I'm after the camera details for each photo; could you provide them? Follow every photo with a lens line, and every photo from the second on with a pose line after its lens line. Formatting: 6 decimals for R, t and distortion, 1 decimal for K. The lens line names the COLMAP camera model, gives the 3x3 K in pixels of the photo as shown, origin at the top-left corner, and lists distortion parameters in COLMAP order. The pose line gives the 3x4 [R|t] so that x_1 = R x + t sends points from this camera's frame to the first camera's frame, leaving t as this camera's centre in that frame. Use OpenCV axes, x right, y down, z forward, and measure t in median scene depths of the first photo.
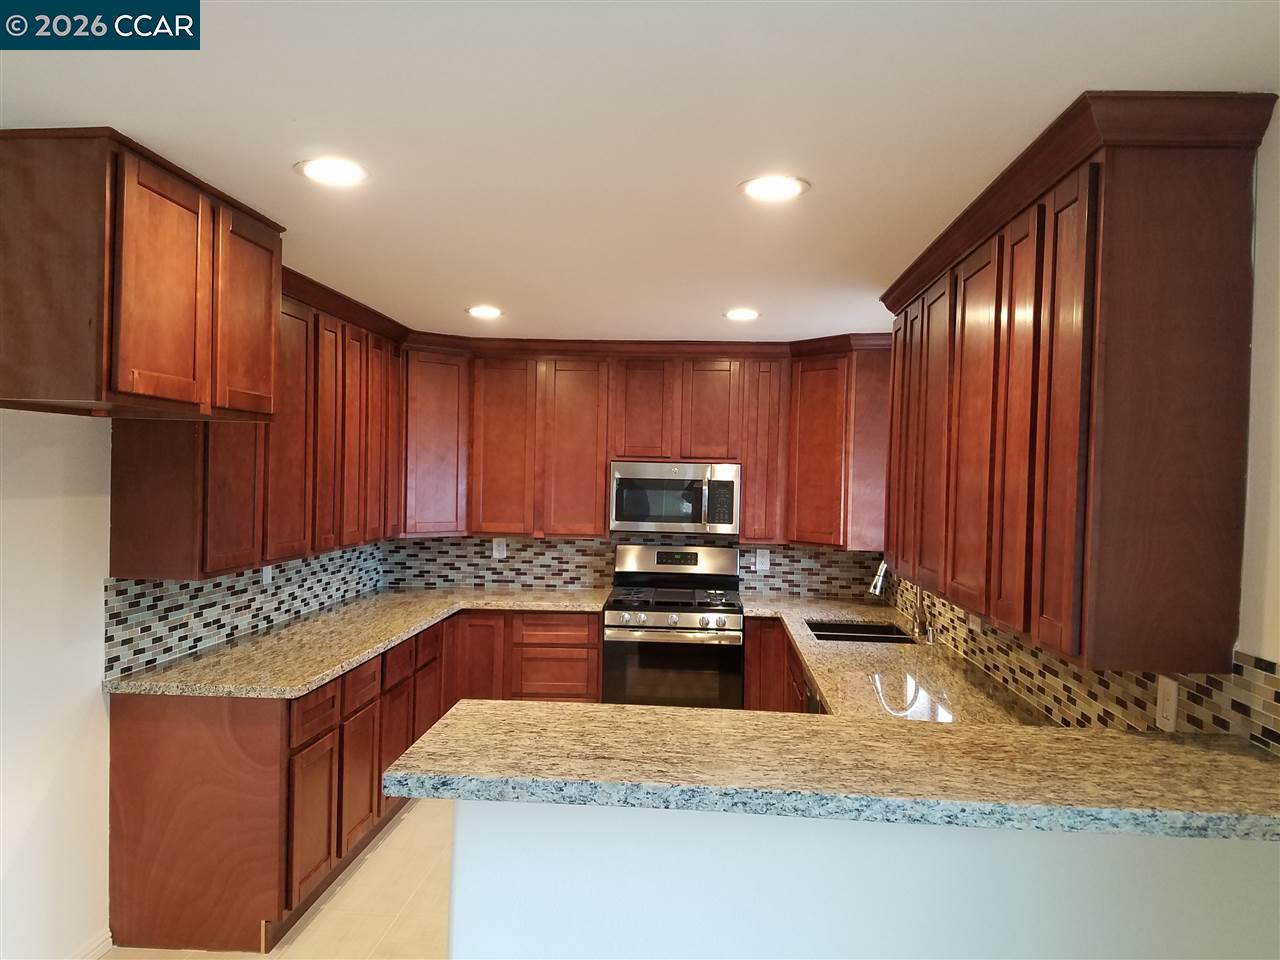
lens RADIAL K [[984.1, 0, 636.4], [0, 984.1, 498.6], [0, 0, 1]] dist [0.247914, -0.428836]
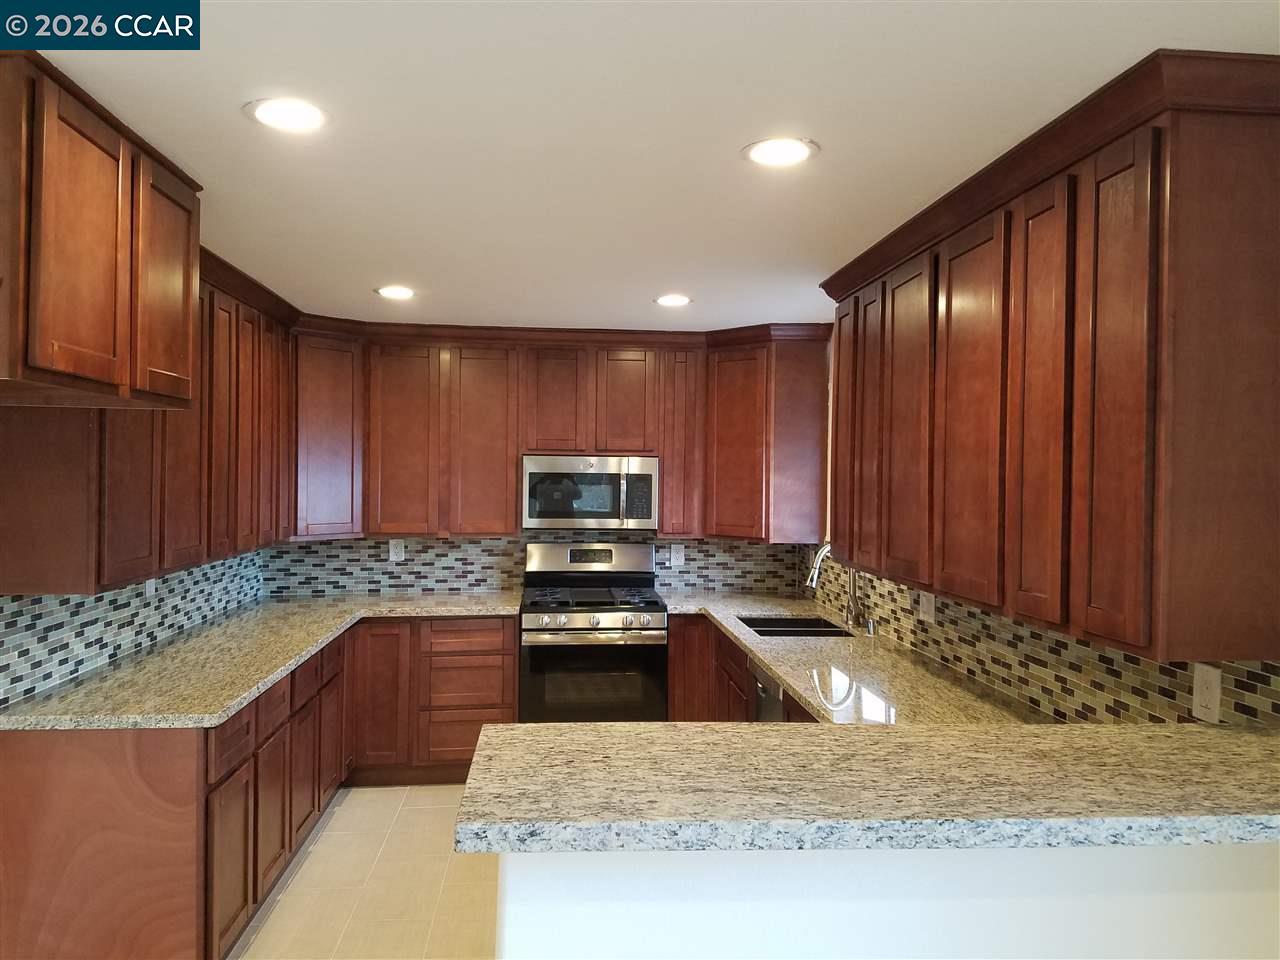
lens RADIAL K [[983.6, 0, 622.9], [0, 983.6, 482.5], [0, 0, 1]] dist [0.202062, -0.309369]
pose [[0.989376, -0.013322, 0.144768, -0.072188], [0.015455, 0.999788, -0.013622, 0.002987], [-0.144555, 0.015715, 0.989372, 0.054692]]
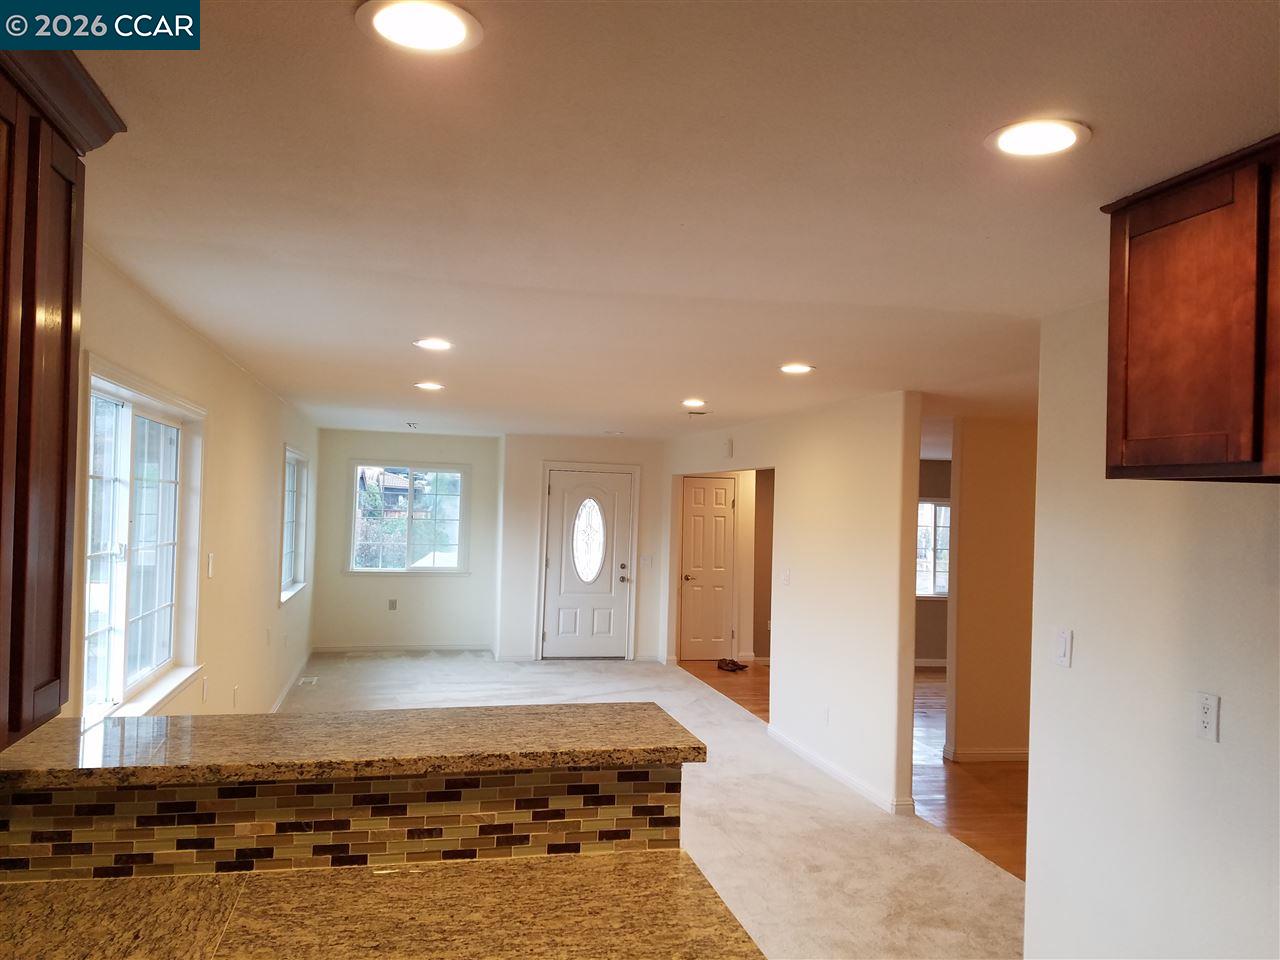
lens RADIAL K [[986.9, 0, 646.9], [0, 986.9, 501.1], [0, 0, 1]] dist [0.201688, -0.387455]
pose [[-0.951531, -0.052883, -0.302973, 0.087425], [-0.058618, 0.998232, 0.009862, -0.025207], [0.301915, 0.027143, -0.952948, 0.800185]]
